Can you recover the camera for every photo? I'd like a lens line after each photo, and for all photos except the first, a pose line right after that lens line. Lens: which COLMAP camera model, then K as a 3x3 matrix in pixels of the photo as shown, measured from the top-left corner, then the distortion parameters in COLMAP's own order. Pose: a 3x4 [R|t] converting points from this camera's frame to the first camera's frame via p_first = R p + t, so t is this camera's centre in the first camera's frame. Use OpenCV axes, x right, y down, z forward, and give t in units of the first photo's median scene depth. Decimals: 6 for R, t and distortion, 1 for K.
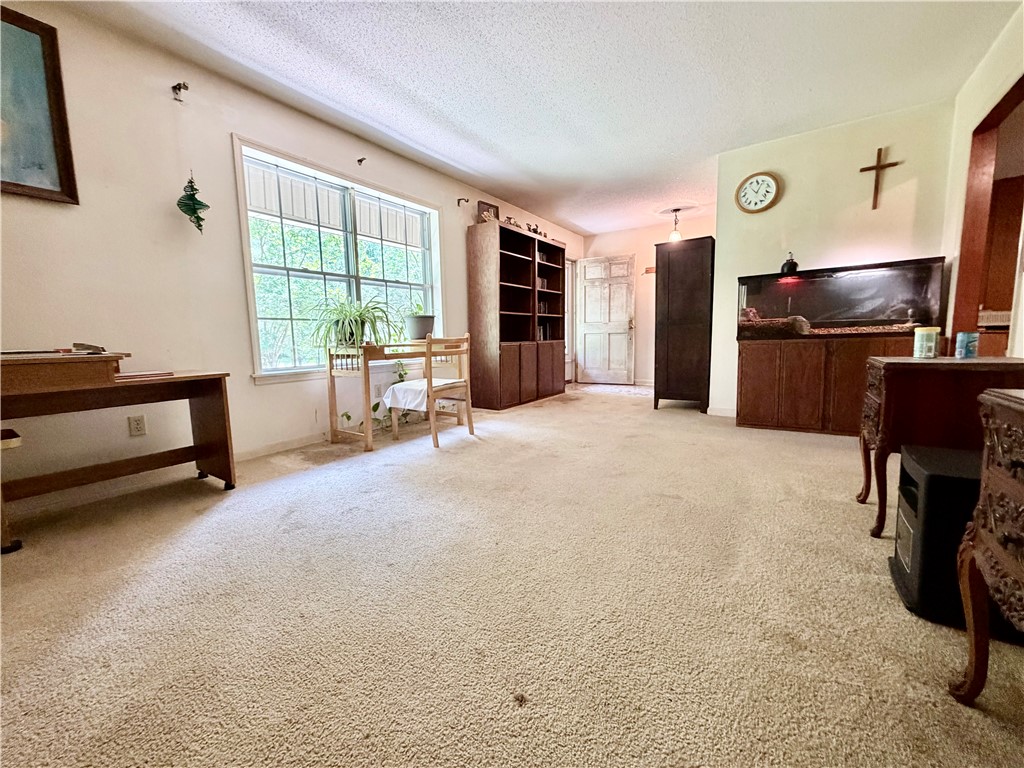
lens RADIAL K [[410.3, 0, 509.8], [0, 410.3, 381.7], [0, 0, 1]] dist [-0.001546, 0.000683]
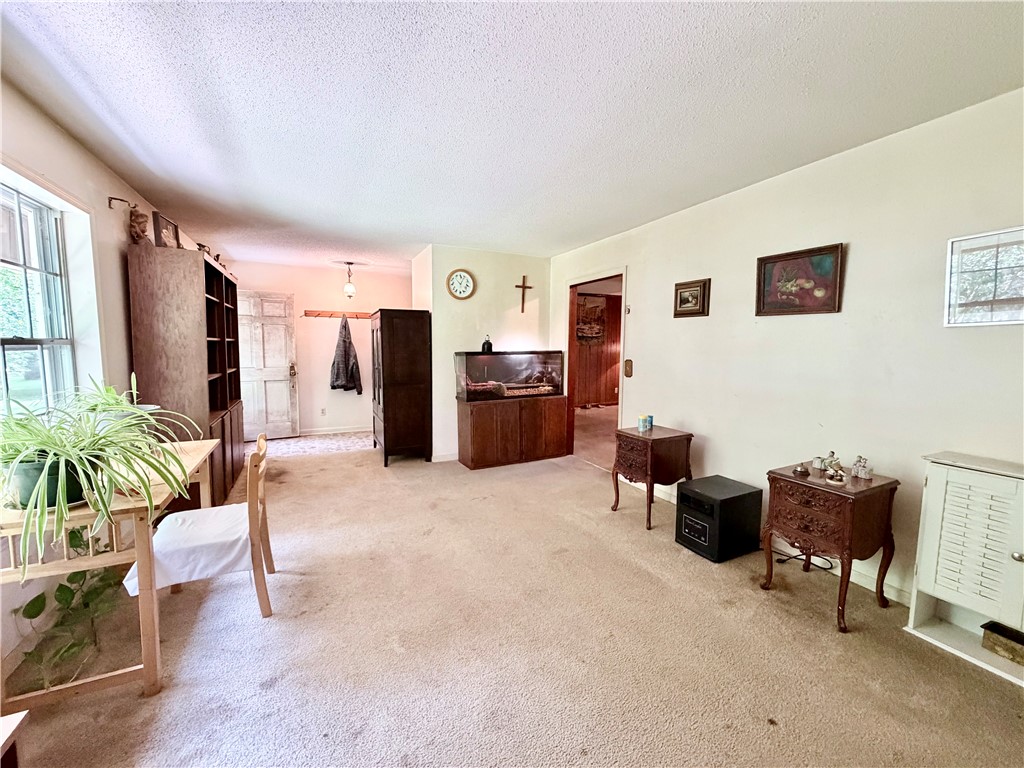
lens RADIAL K [[410.3, 0, 510.5], [0, 410.3, 381.5], [0, 0, 1]] dist [-0.001546, 0.000683]
pose [[0.491801, -0.053666, 0.869052, -0.462168], [0.076662, 0.996891, 0.018177, -0.173482], [-0.867326, 0.057684, 0.494386, 0.254354]]
